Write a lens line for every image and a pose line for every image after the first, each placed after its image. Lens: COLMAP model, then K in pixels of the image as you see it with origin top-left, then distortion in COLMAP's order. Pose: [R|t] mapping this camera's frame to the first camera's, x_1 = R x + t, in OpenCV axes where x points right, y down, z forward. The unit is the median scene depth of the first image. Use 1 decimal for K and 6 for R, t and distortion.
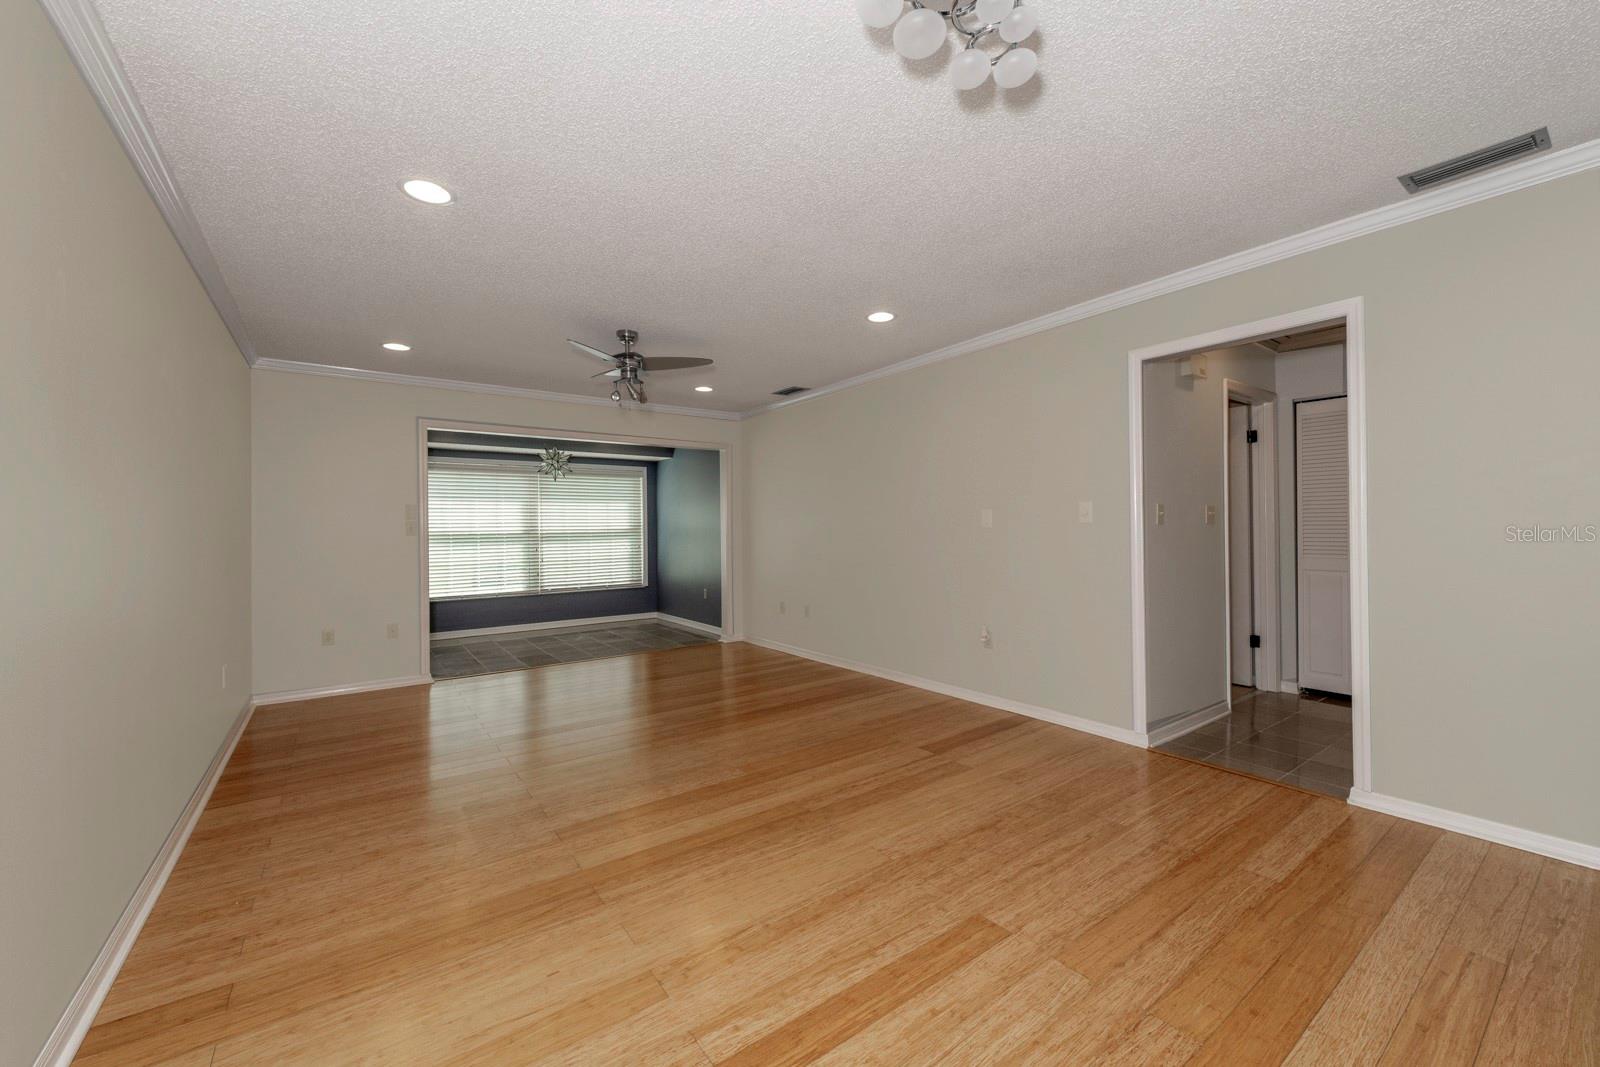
lens RADIAL K [[619.8, 0, 800.0], [0, 619.8, 533.5], [0, 0, 1]] dist [0.001875, 0.000031]
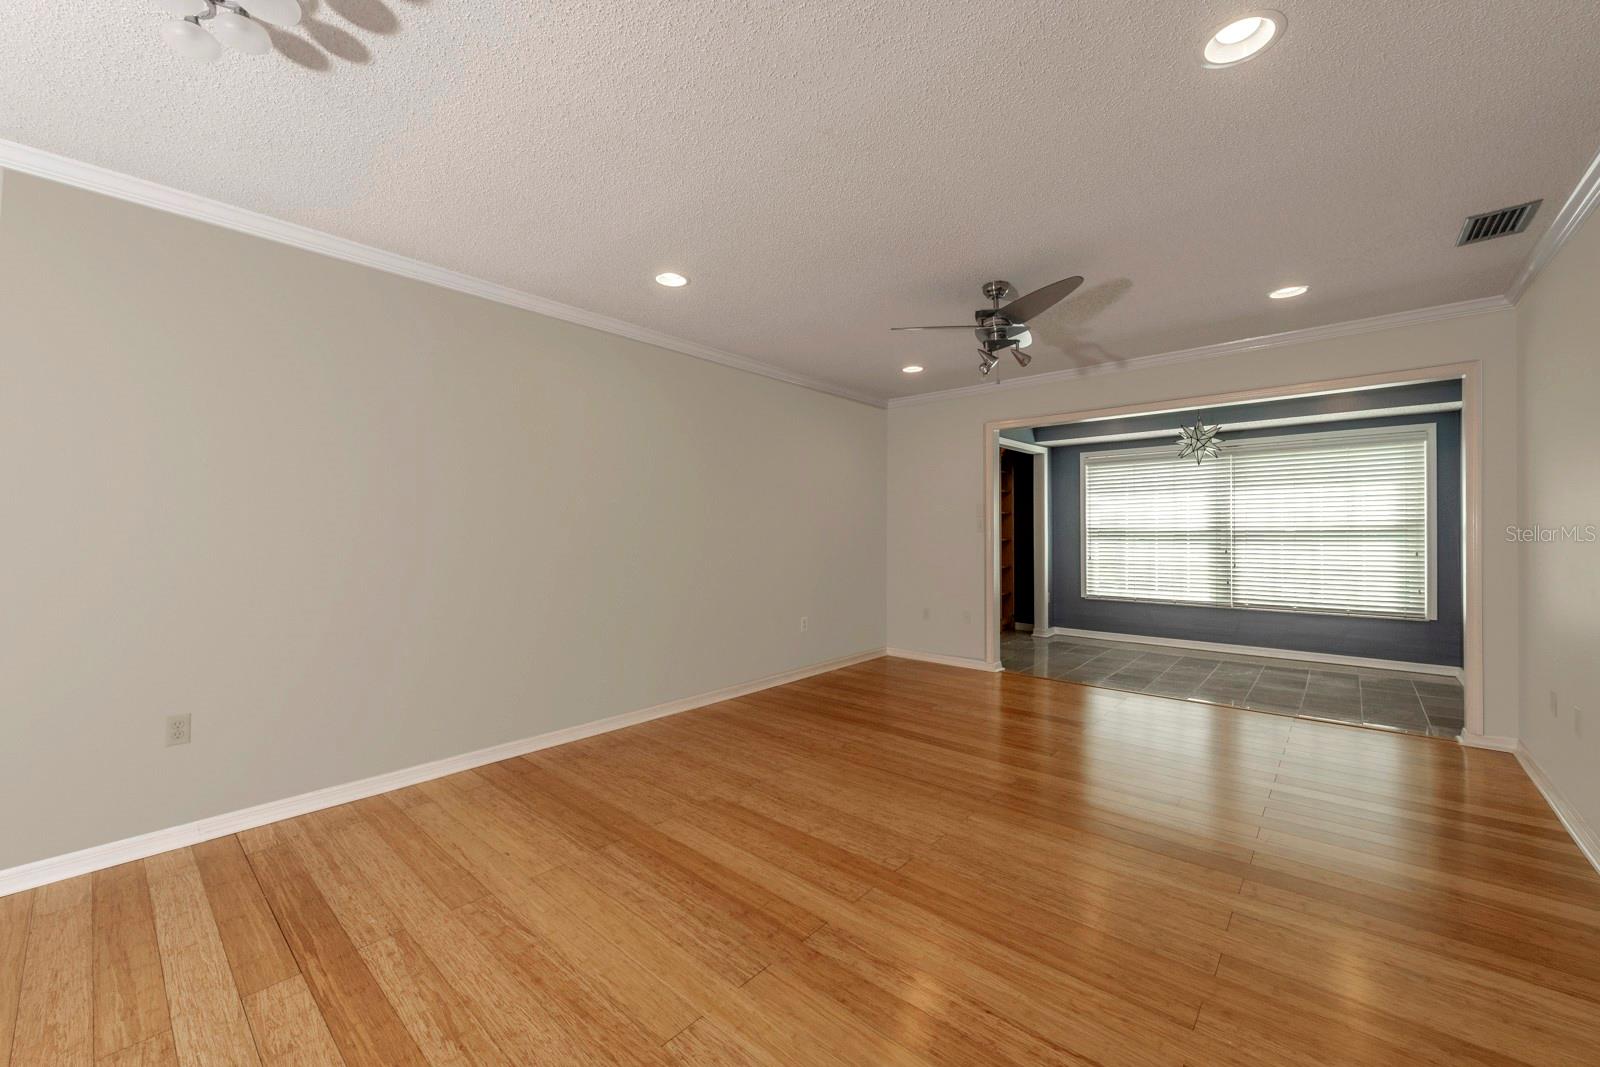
lens RADIAL K [[626.0, 0, 800.0], [0, 626.0, 533.5], [0, 0, 1]] dist [0.001473, -0.000164]
pose [[0.215216, 0.016967, -0.976419, 0.325940], [-0.007676, 0.999848, 0.015683, -0.006966], [0.976536, 0.004120, 0.215314, 0.402237]]
